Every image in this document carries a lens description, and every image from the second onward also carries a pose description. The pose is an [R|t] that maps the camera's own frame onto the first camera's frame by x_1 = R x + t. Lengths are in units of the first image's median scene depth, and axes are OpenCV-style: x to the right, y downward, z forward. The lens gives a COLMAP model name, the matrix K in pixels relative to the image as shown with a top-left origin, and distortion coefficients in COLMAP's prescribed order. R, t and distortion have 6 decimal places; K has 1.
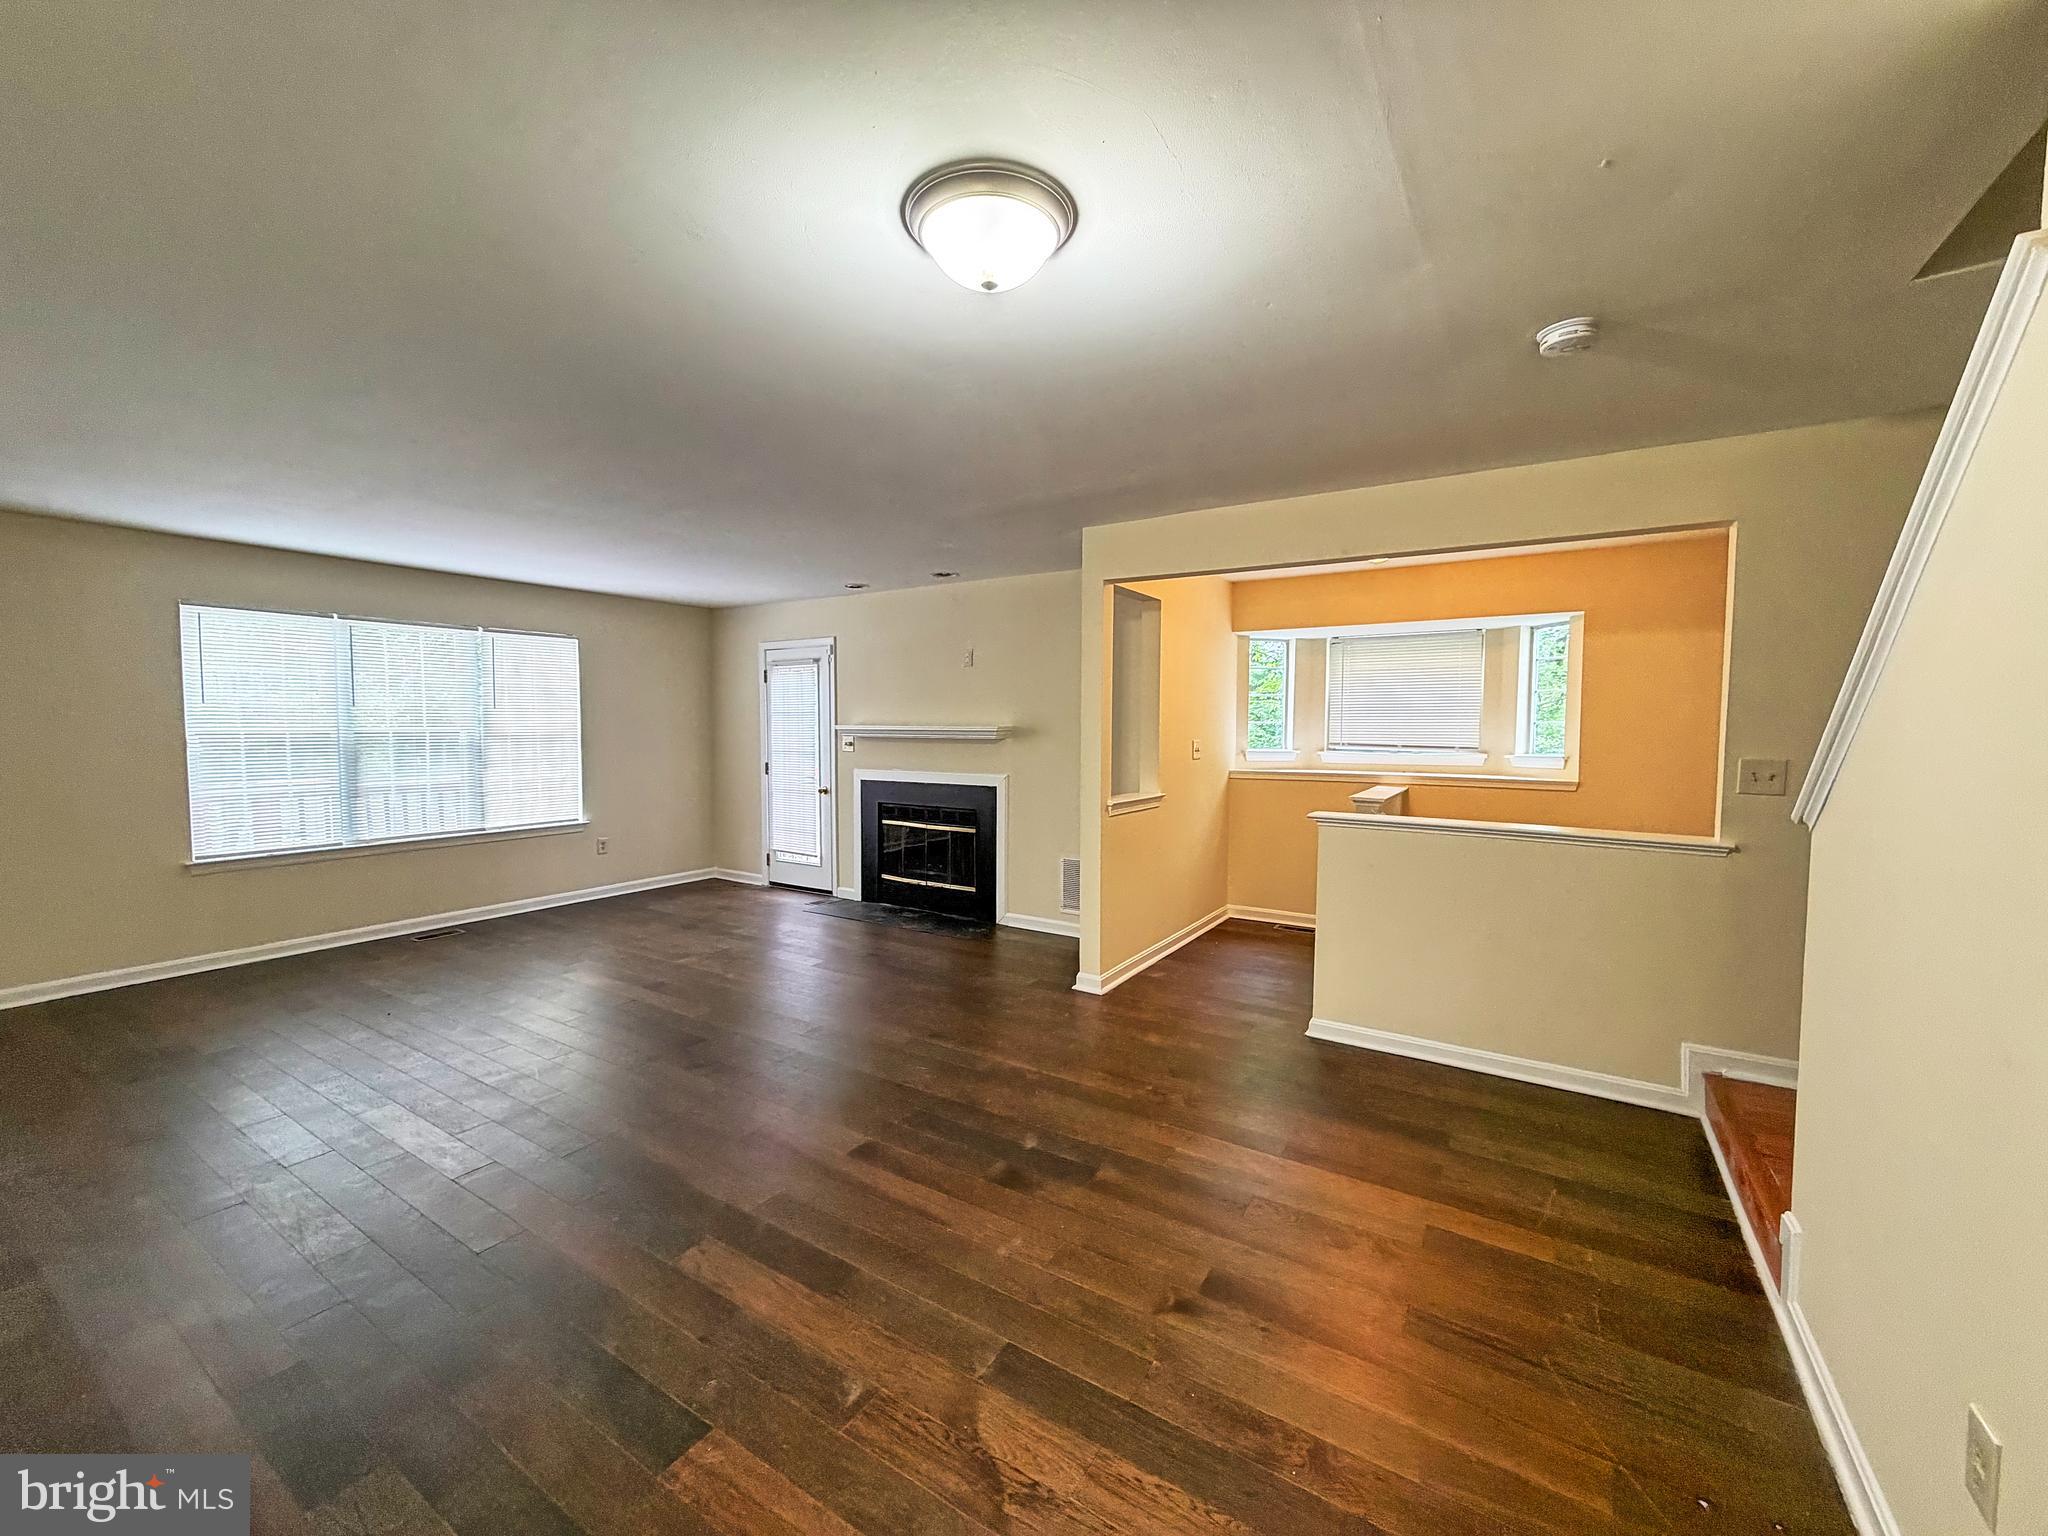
lens RADIAL K [[817.3, 0, 1018.8], [0, 817.3, 768.8], [0, 0, 1]] dist [-0.000706, -0.000382]
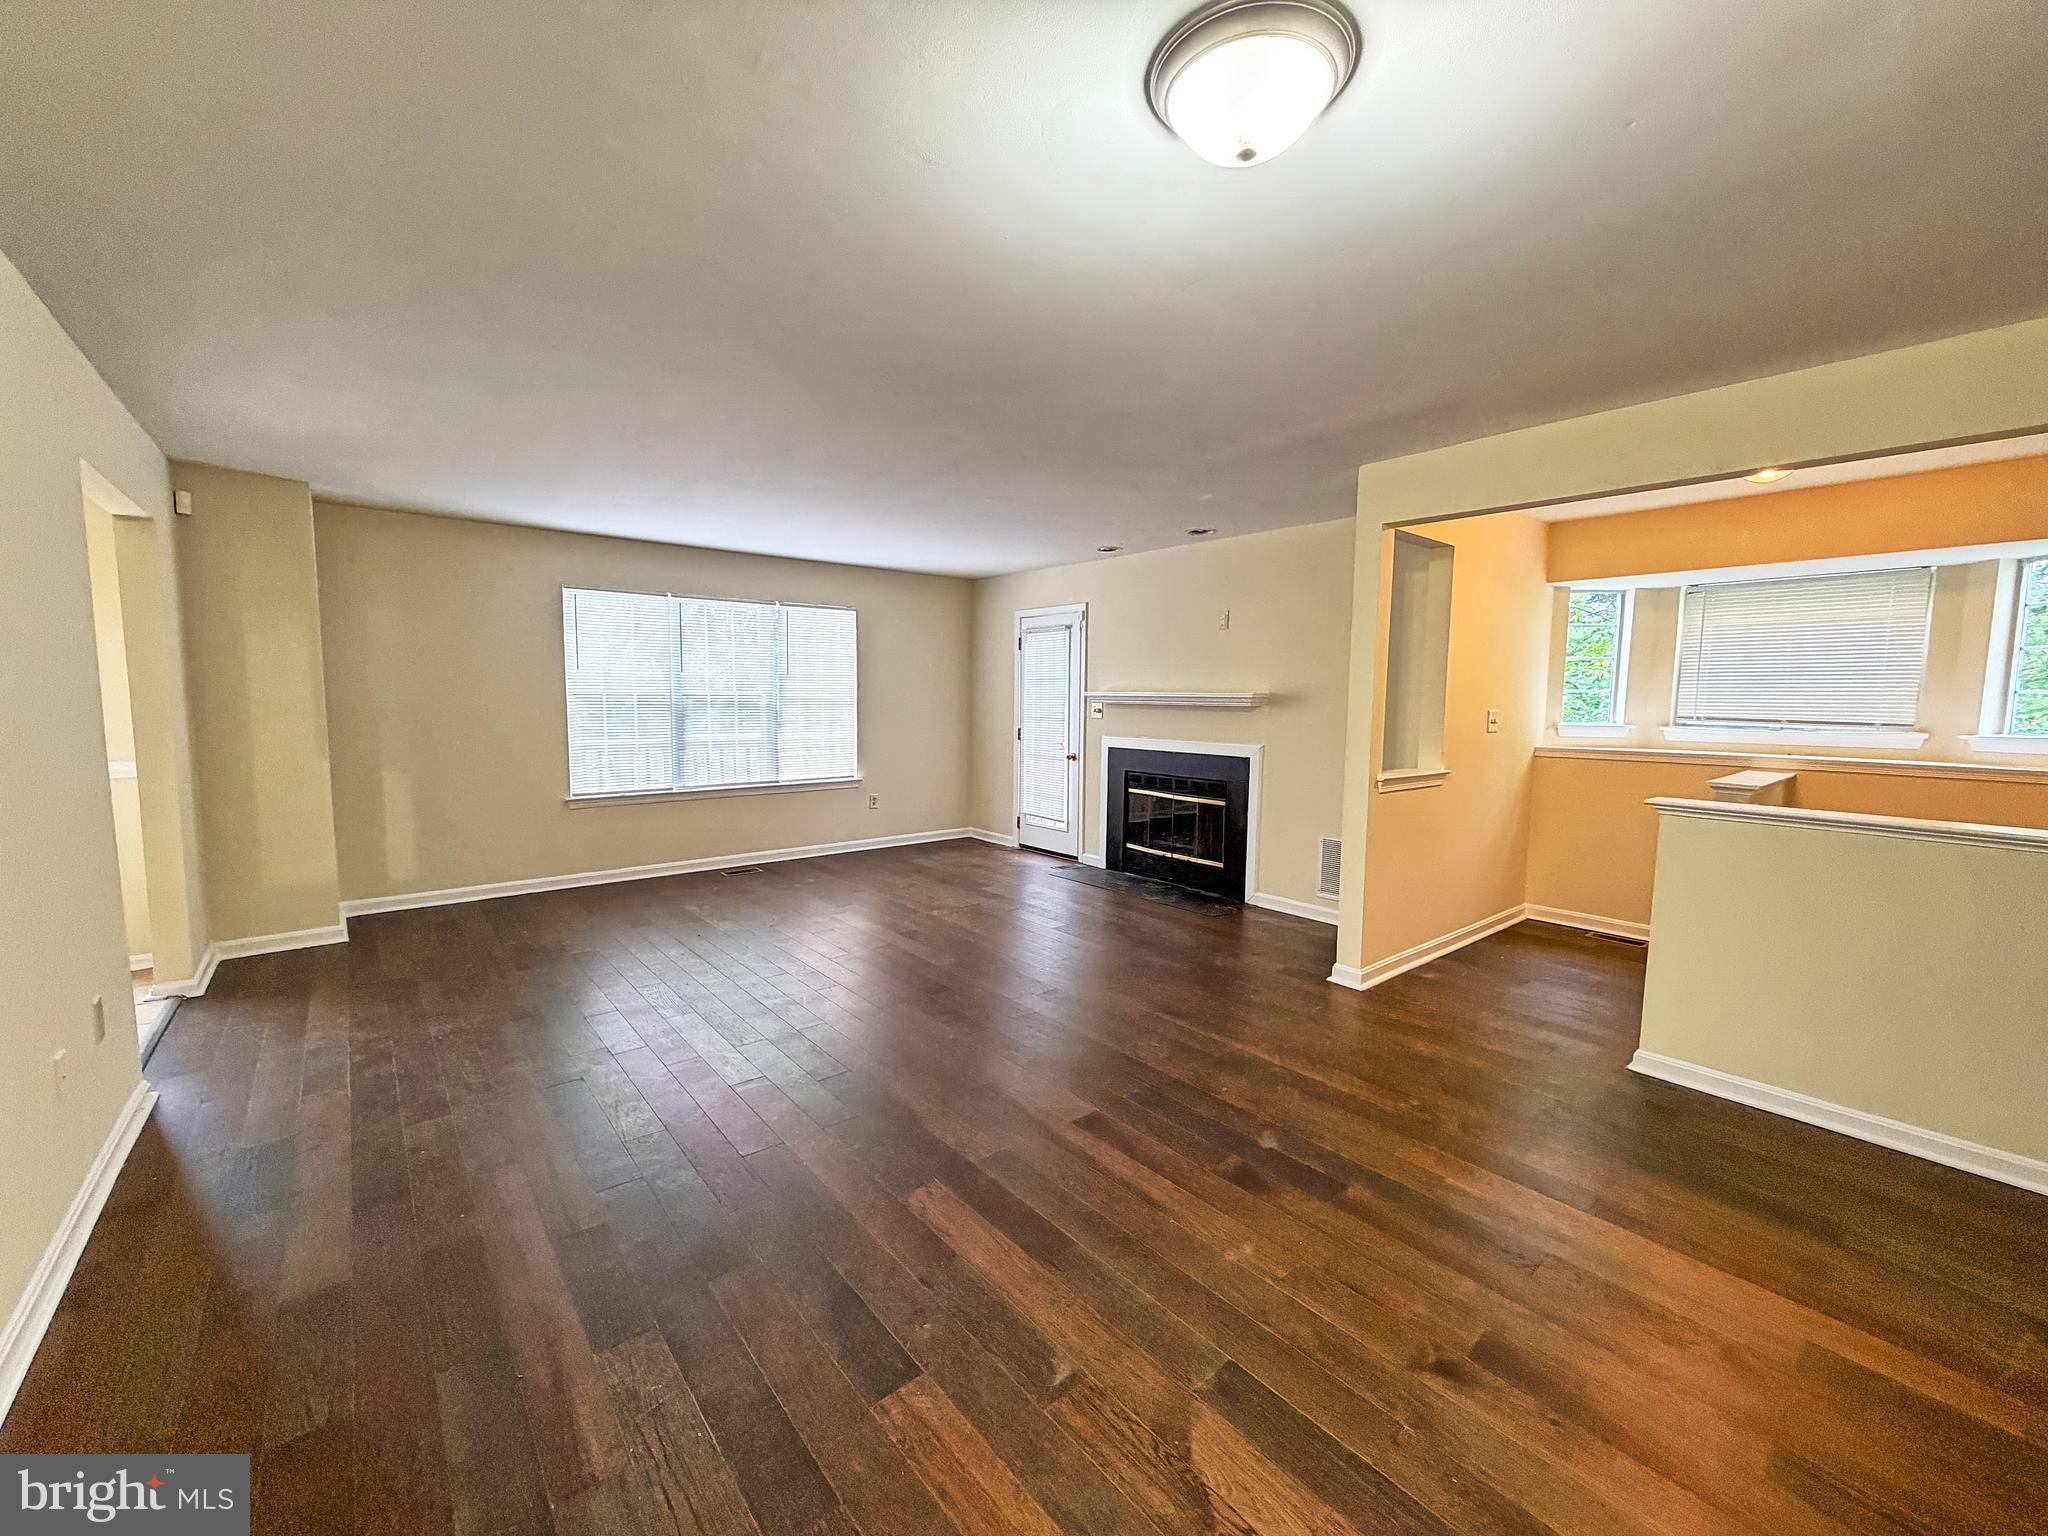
lens RADIAL K [[817.3, 0, 1018.8], [0, 817.3, 768.8], [0, 0, 1]] dist [-0.000706, -0.000382]
pose [[0.952202, 0.034680, -0.303495, 0.006885], [-0.024353, 0.998990, 0.037750, 0.007968], [0.304498, -0.028554, 0.952085, 0.036554]]
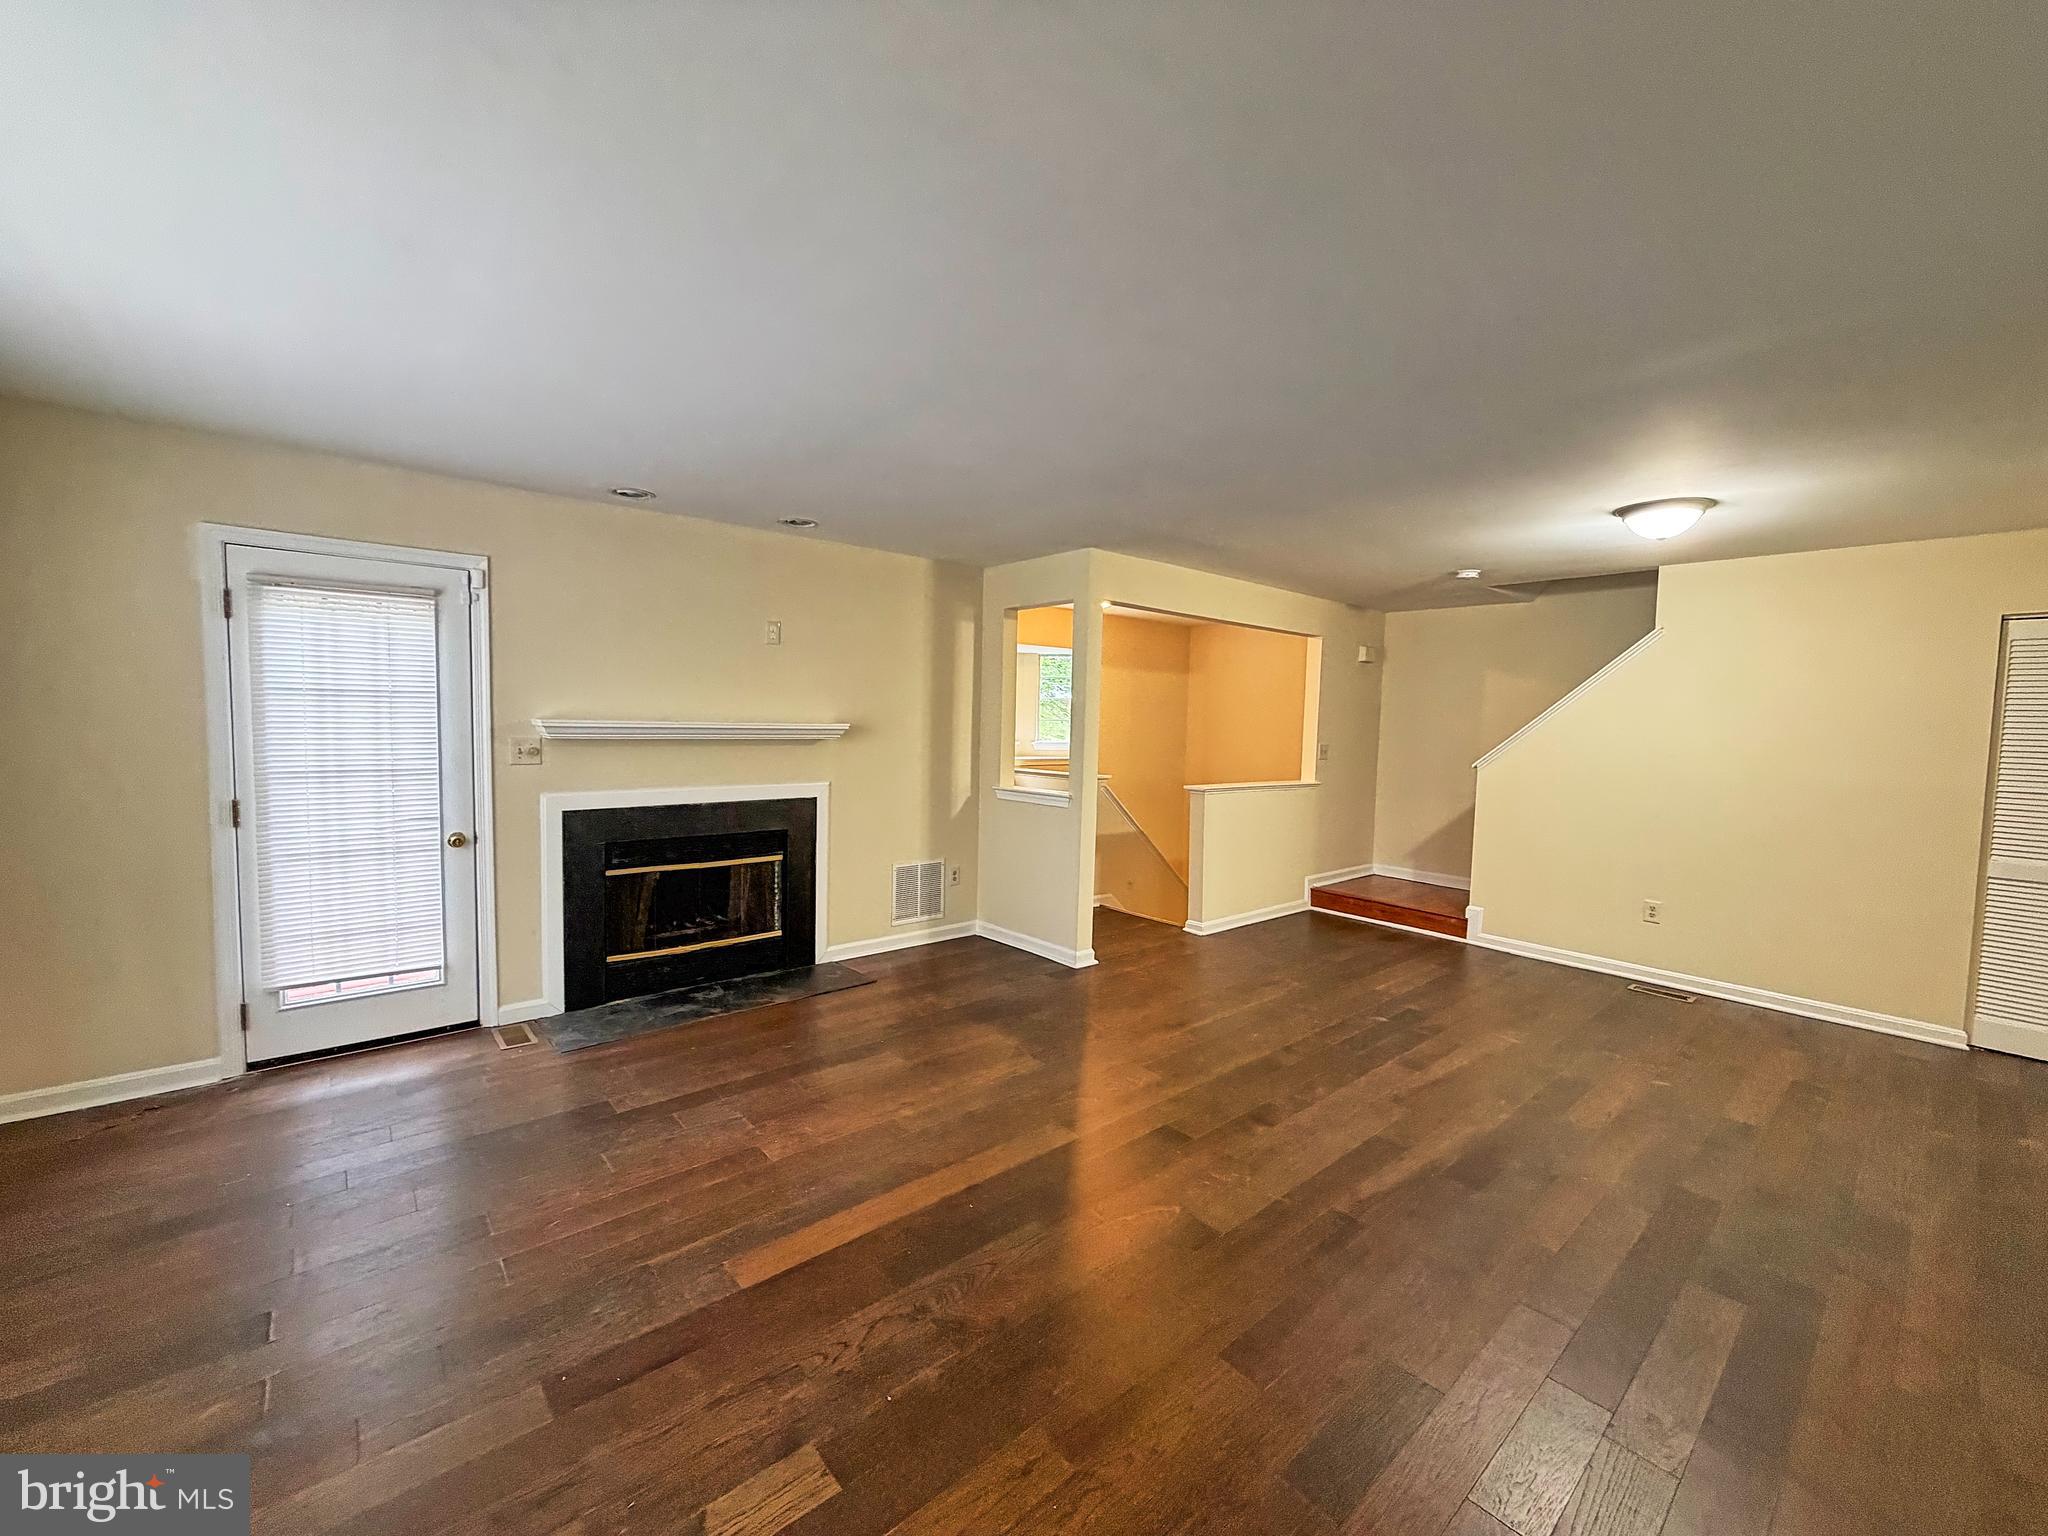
lens RADIAL K [[817.3, 0, 1018.8], [0, 817.3, 768.8], [0, 0, 1]] dist [-0.000706, -0.000382]
pose [[0.284479, -0.059479, 0.956835, -1.007417], [0.029190, 0.998148, 0.053369, -0.059276], [-0.958238, 0.012747, 0.285688, 0.776281]]
